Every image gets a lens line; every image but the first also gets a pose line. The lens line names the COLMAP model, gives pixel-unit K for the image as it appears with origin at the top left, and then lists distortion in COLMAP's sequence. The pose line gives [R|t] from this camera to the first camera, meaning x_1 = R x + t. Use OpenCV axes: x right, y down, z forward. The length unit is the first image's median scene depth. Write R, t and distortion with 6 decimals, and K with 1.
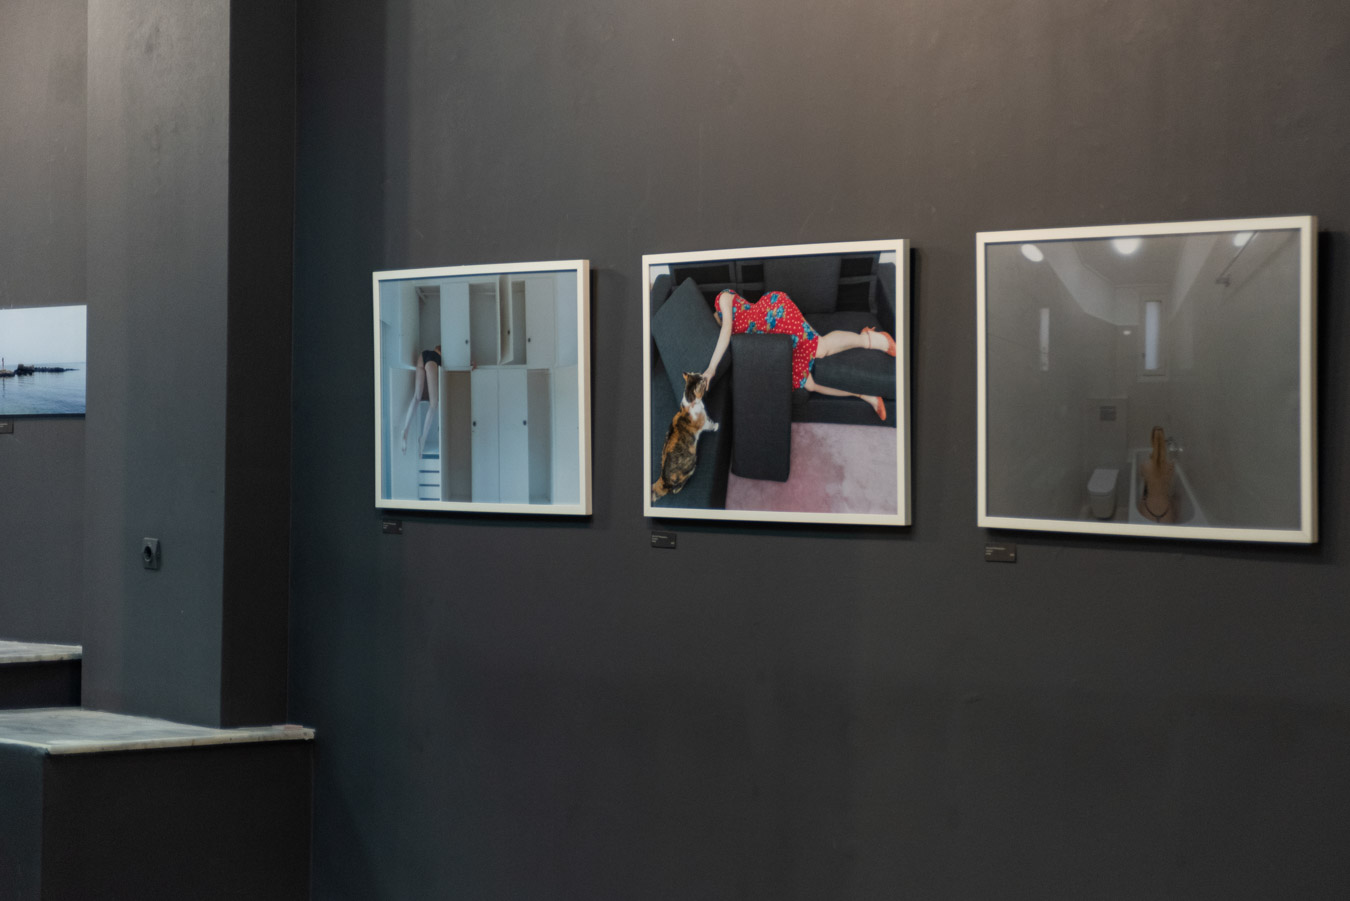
lens RADIAL K [[3378.2, 0, 675.0], [0, 3378.2, 450.5], [0, 0, 1]] dist [0.145651, 0.141710]
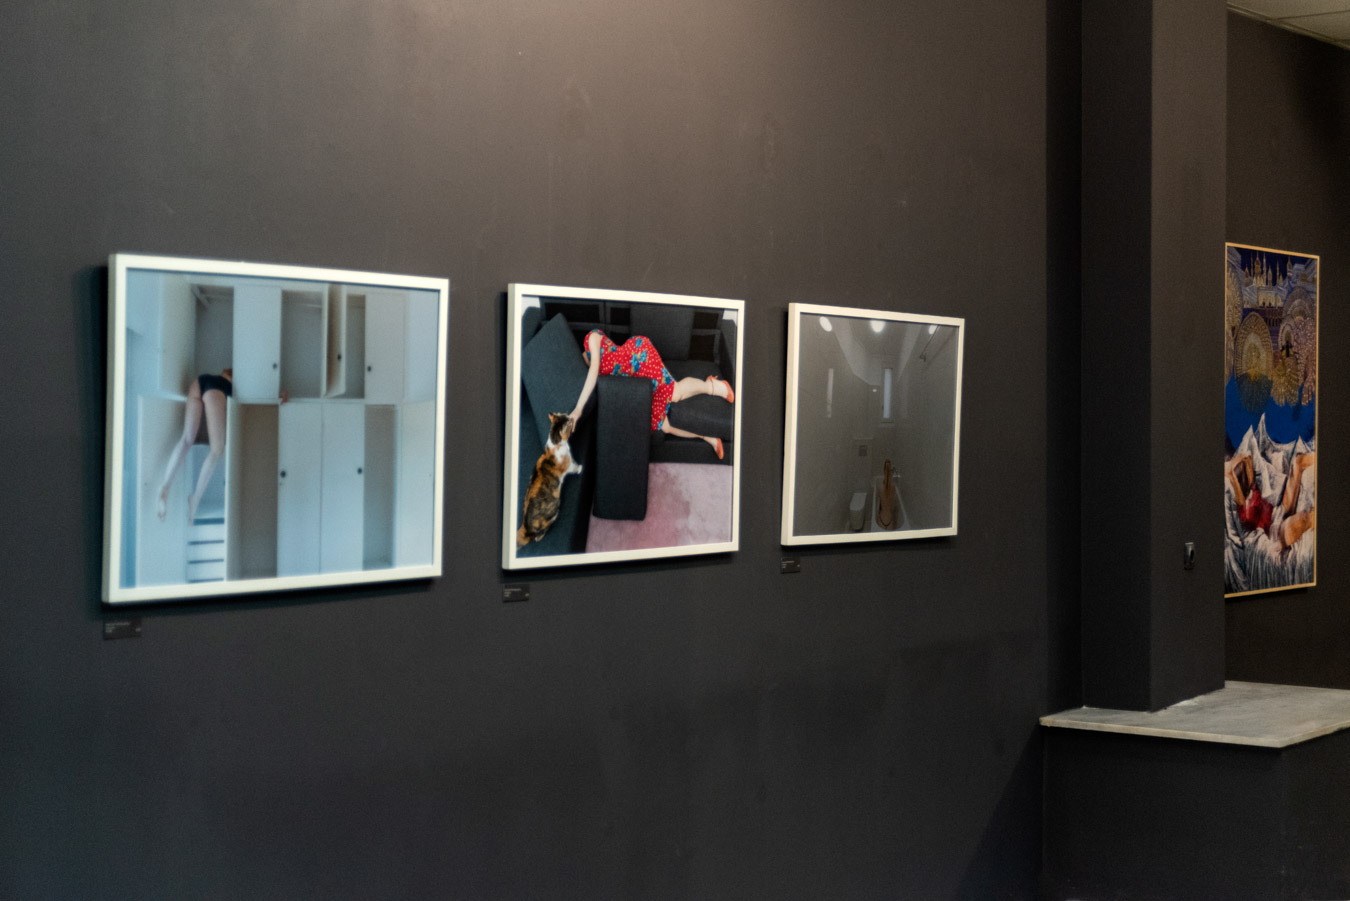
lens RADIAL K [[2369.8, 0, 675.0], [0, 2369.8, 450.5], [0, 0, 1]] dist [0.038883, -0.100932]
pose [[-0.267198, -0.024694, 0.963325, -0.650717], [-0.005048, 0.999694, 0.024226, -0.028951], [-0.963628, 0.001610, -0.267241, 1.150543]]
